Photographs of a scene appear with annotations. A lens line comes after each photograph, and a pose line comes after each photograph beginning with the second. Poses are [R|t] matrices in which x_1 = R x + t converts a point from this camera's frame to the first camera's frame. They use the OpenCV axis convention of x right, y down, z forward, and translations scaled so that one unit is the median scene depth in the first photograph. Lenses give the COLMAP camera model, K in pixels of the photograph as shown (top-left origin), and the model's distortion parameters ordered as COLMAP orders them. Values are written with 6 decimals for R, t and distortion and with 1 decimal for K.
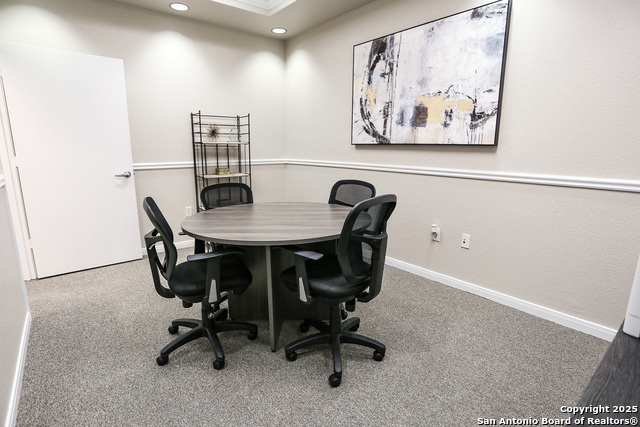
lens RADIAL K [[316.4, 0, 316.3], [0, 316.4, 214.7], [0, 0, 1]] dist [-0.070835, 0.026625]
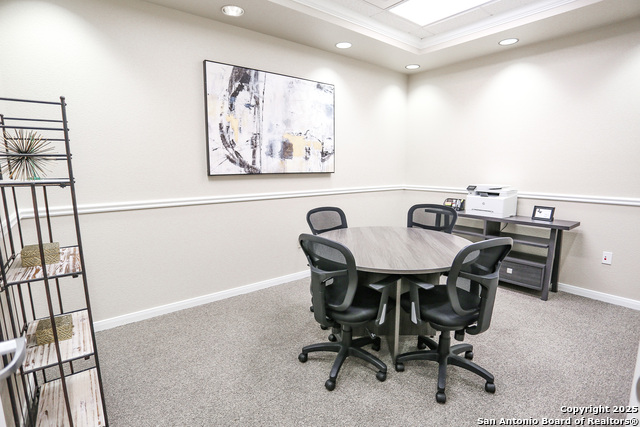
lens RADIAL K [[316.4, 0, 316.3], [0, 316.4, 214.7], [0, 0, 1]] dist [-0.070835, 0.026625]
pose [[0.026537, -0.156027, 0.987396, -0.878574], [0.215899, 0.965327, 0.146738, -0.224432], [-0.976055, 0.209284, 0.059303, 0.850967]]
